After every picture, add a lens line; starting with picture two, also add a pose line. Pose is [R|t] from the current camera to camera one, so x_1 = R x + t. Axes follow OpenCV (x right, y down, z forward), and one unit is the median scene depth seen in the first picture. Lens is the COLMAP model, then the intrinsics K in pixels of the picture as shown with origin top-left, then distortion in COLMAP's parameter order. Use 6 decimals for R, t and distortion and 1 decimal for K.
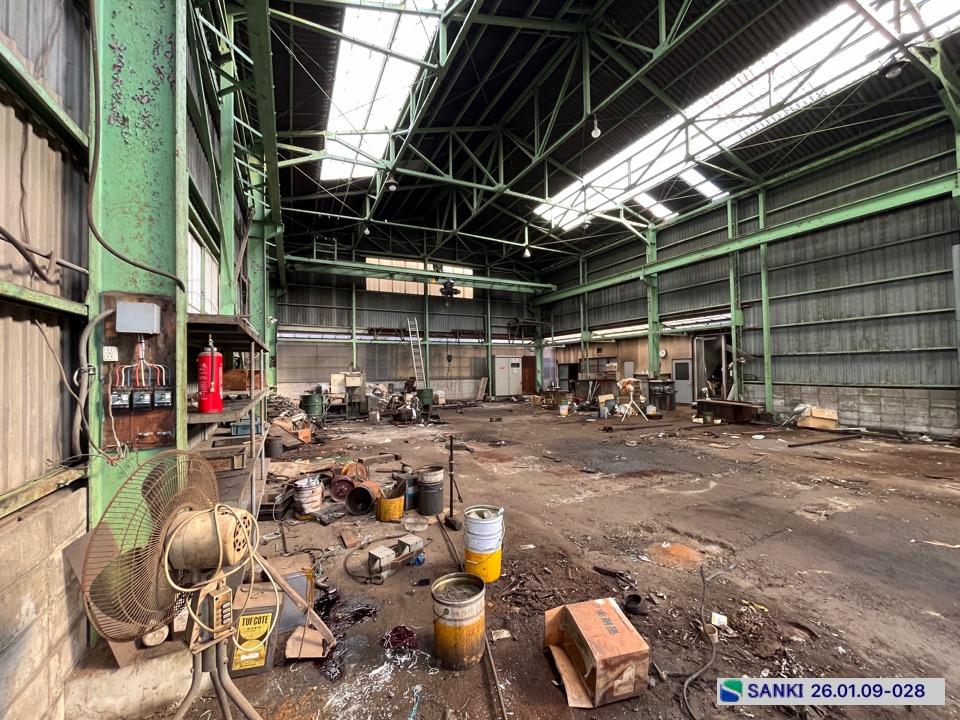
lens RADIAL K [[385.5, 0, 479.9], [0, 385.5, 361.5], [0, 0, 1]] dist [-0.002792, -0.000160]
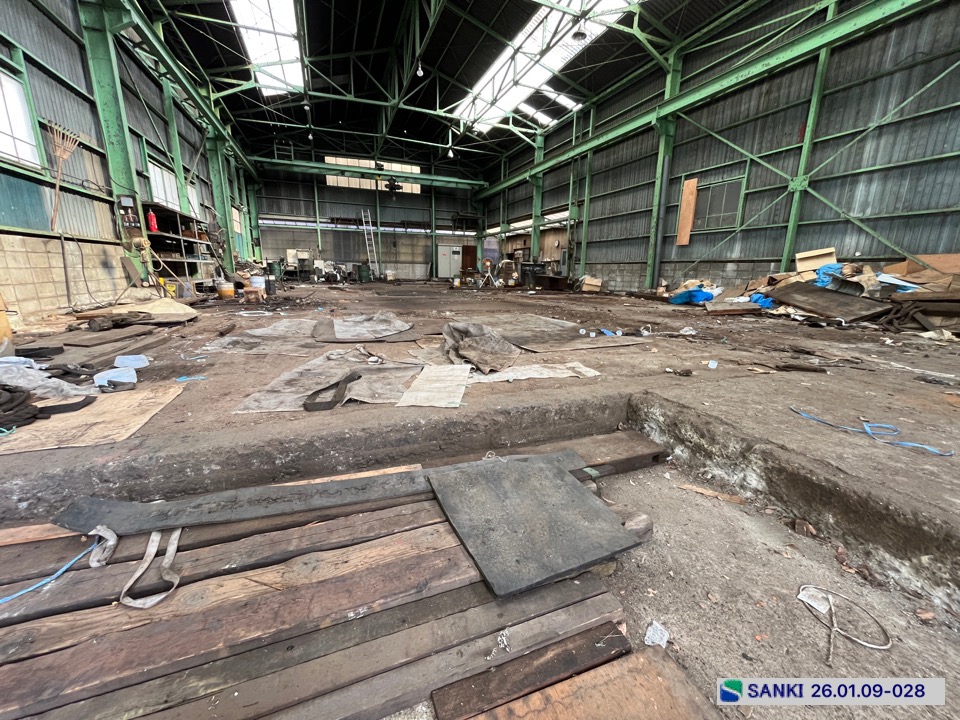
lens RADIAL K [[385.5, 0, 478.9], [0, 385.5, 361.7], [0, 0, 1]] dist [-0.002792, -0.000160]
pose [[0.995738, 0.048685, -0.078335, 0.351810], [-0.027474, 0.967346, 0.251967, 0.042913], [0.088044, -0.248741, 0.964560, -0.327998]]
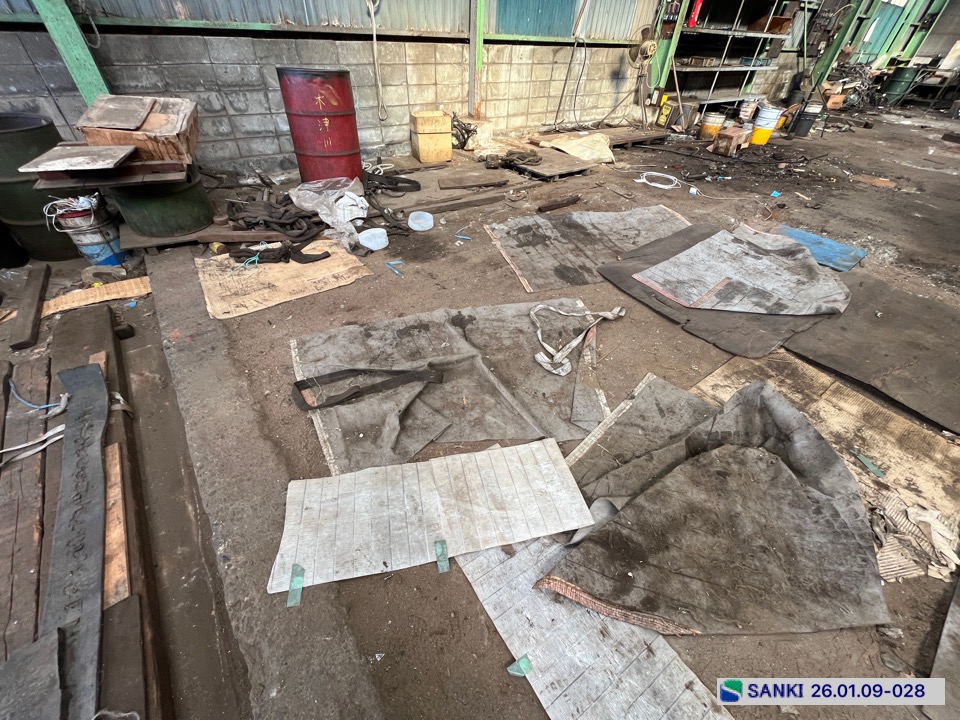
lens RADIAL K [[385.5, 0, 479.1], [0, 385.5, 362.1], [0, 0, 1]] dist [-0.002792, -0.000160]
pose [[0.187124, 0.662375, -0.725427, 0.364530], [-0.025816, 0.741532, 0.670421, 0.014544], [0.981997, -0.106724, 0.155858, -0.163939]]
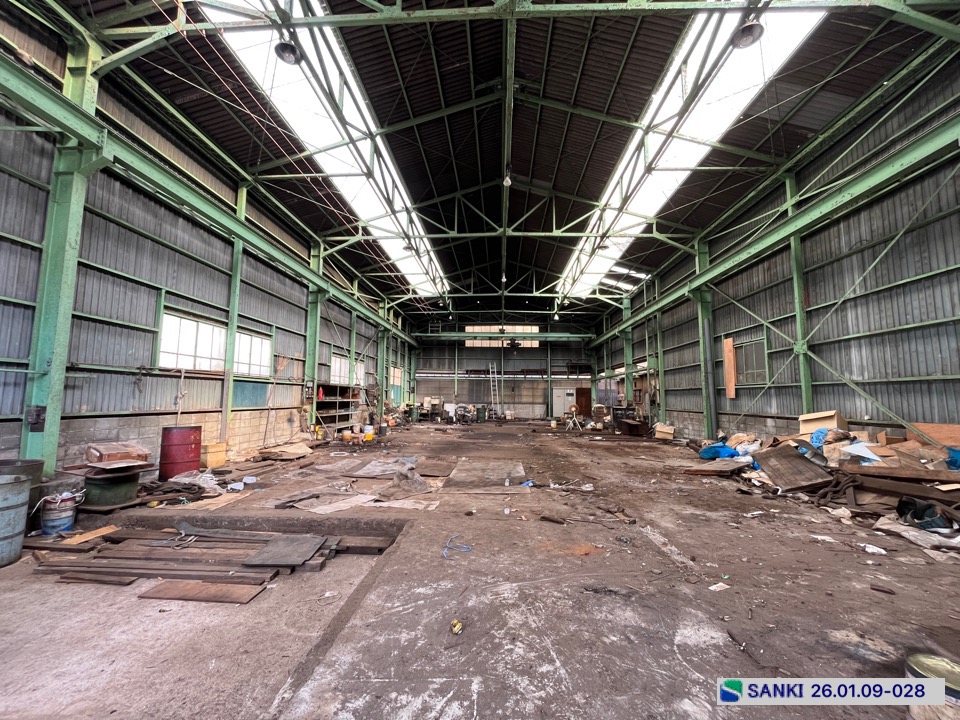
lens RADIAL K [[385.5, 0, 479.8], [0, 385.5, 361.4], [0, 0, 1]] dist [-0.002792, -0.000160]
pose [[0.873341, -0.024997, -0.486468, 0.600060], [-0.011625, 0.997328, -0.072118, -0.007243], [0.486971, 0.068639, 0.870717, -0.414414]]
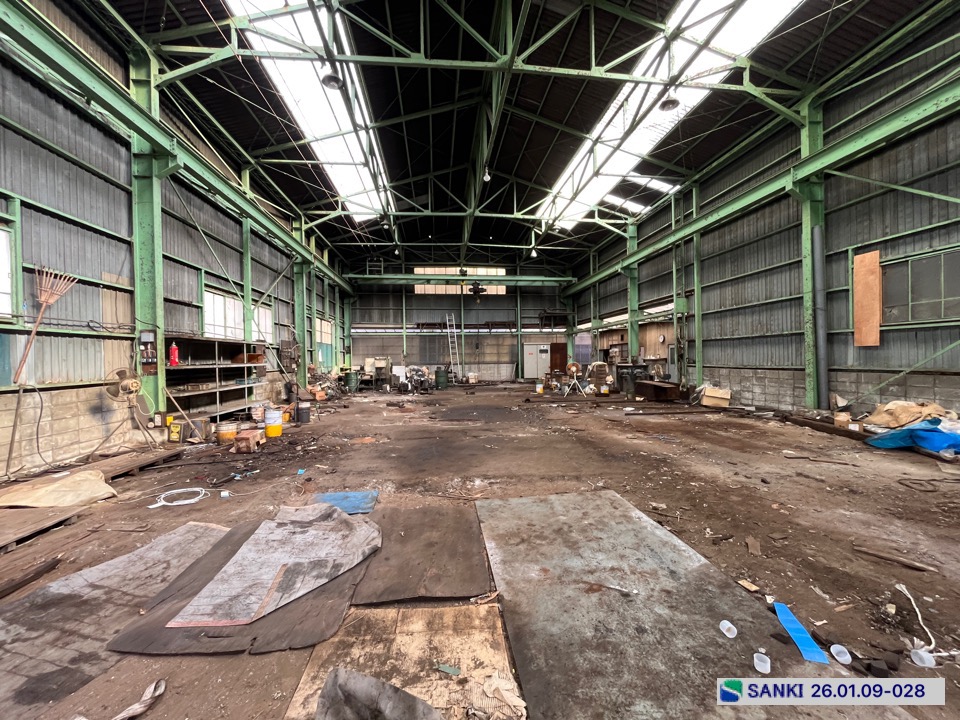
lens RADIAL K [[385.5, 0, 479.0], [0, 385.5, 361.6], [0, 0, 1]] dist [-0.002792, -0.000160]
pose [[0.940533, 0.001365, -0.339700, 0.376195], [0.009717, 0.999475, 0.030918, 0.003465], [0.339564, -0.032380, 0.940025, -0.152743]]
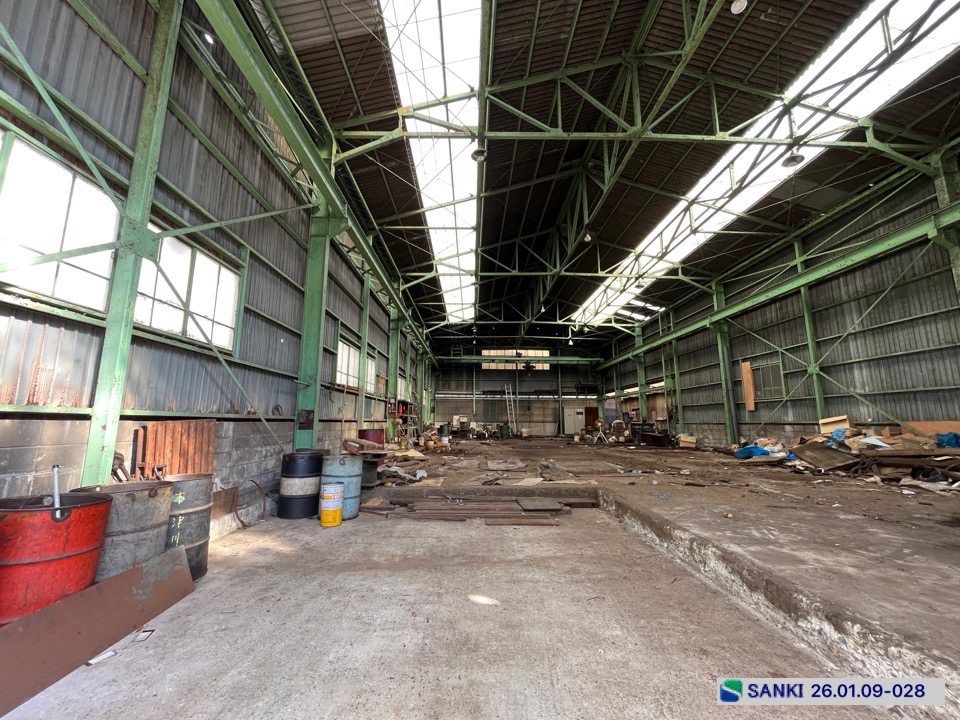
lens RADIAL K [[385.5, 0, 479.2], [0, 385.5, 361.5], [0, 0, 1]] dist [-0.002792, -0.000160]
pose [[0.905575, -0.050125, -0.421214, 0.471963], [-0.006900, 0.991122, -0.132779, 0.013982], [0.424130, 0.123147, 0.897189, -0.627504]]
